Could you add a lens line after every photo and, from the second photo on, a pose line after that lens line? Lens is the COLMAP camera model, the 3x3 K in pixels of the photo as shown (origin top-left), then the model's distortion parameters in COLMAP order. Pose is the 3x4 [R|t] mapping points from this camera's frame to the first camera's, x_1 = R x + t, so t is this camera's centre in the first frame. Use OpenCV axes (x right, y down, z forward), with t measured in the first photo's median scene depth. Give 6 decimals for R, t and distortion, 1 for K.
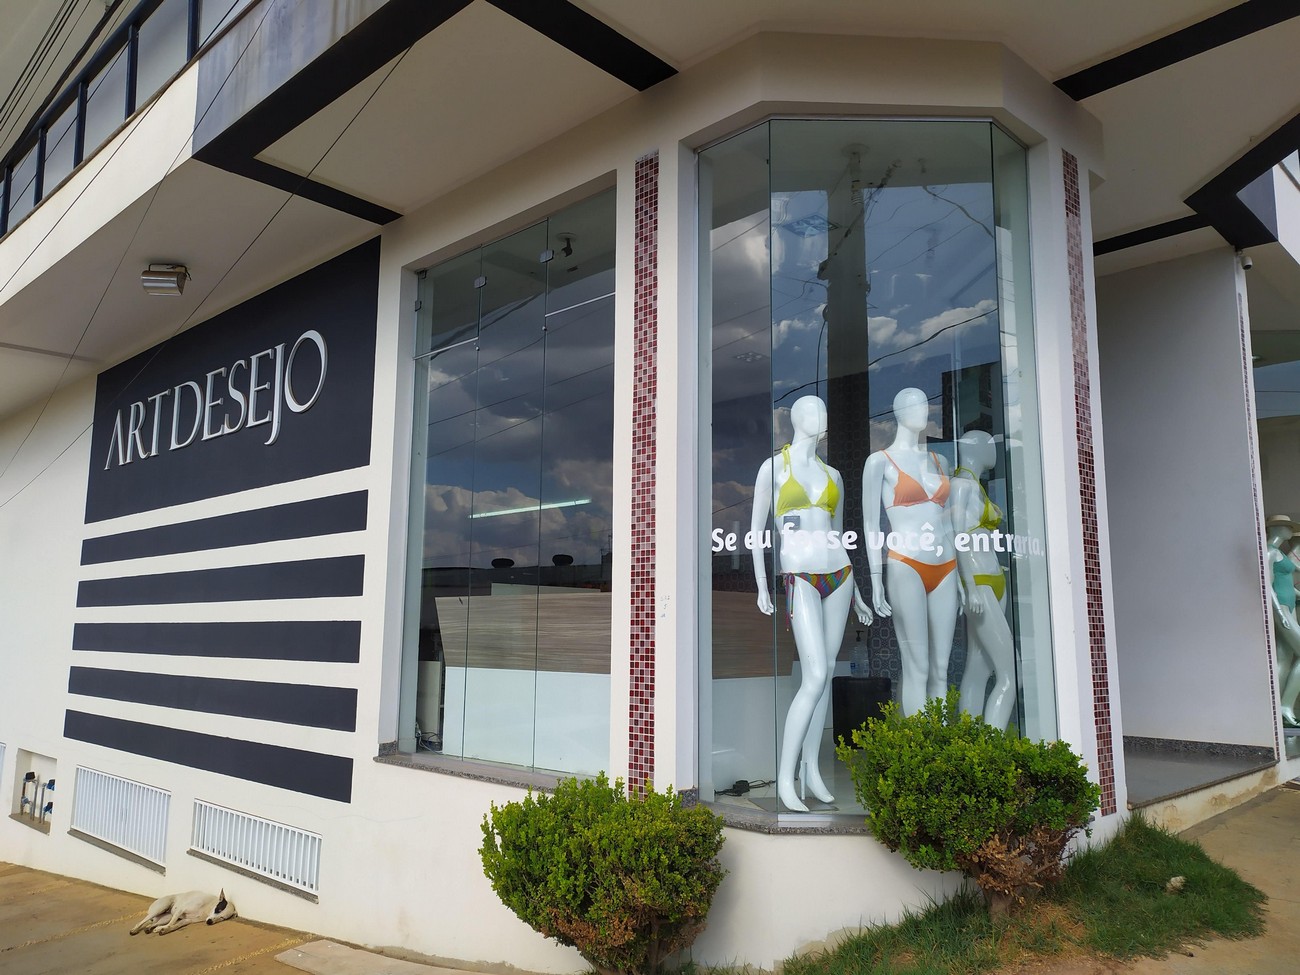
lens RADIAL K [[974.7, 0, 650.0], [0, 974.7, 487.5], [0, 0, 1]] dist [0.070932, -0.057505]
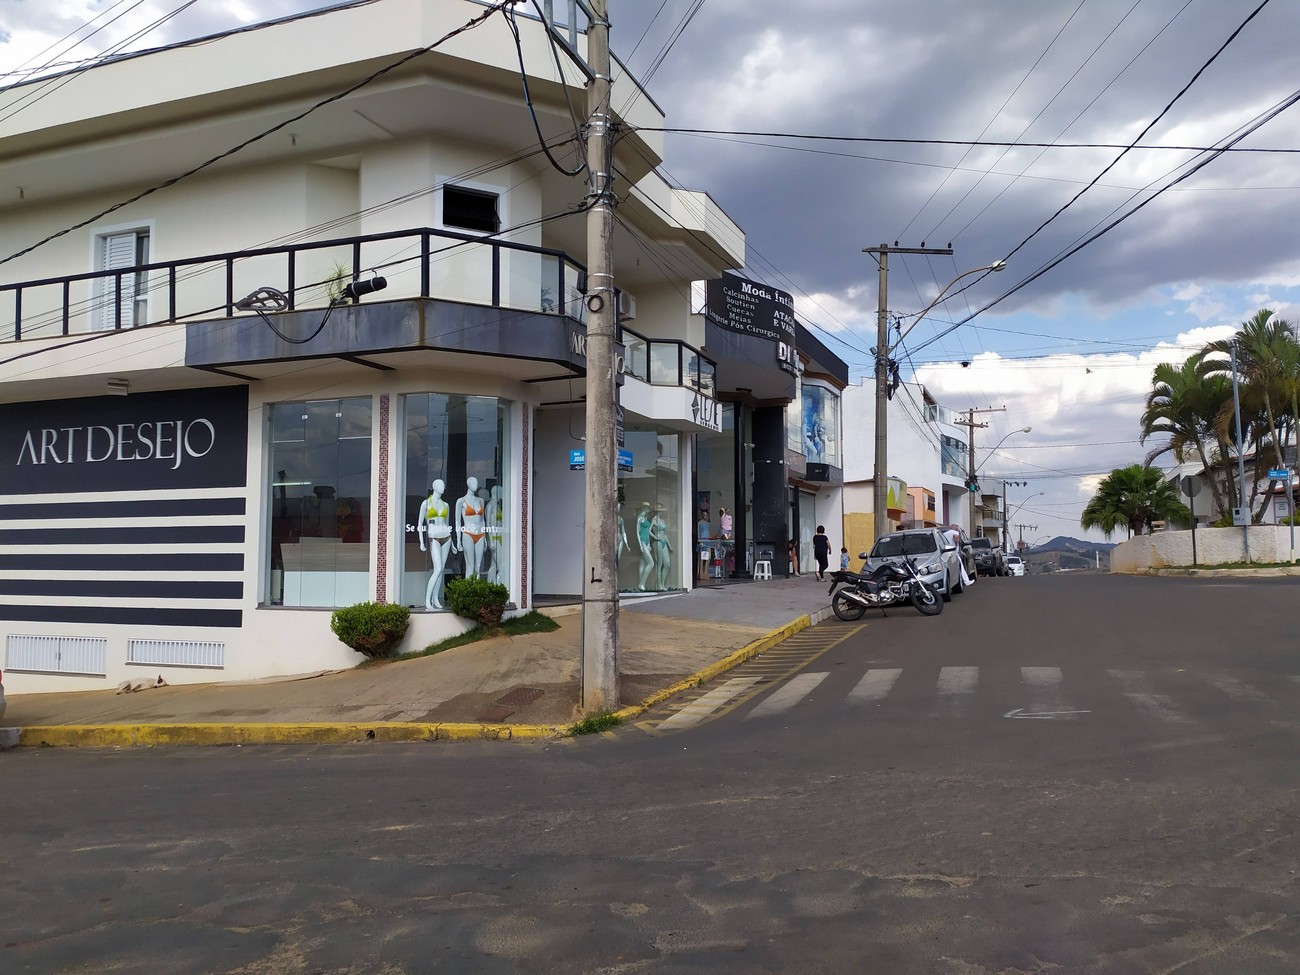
lens RADIAL K [[974.7, 0, 650.0], [0, 974.7, 487.5], [0, 0, 1]] dist [0.070932, -0.057505]
pose [[0.929135, 0.017419, 0.369331, -0.355465], [-0.046497, 0.996464, 0.069977, -0.316392], [-0.366806, -0.082191, 0.926660, -2.093081]]
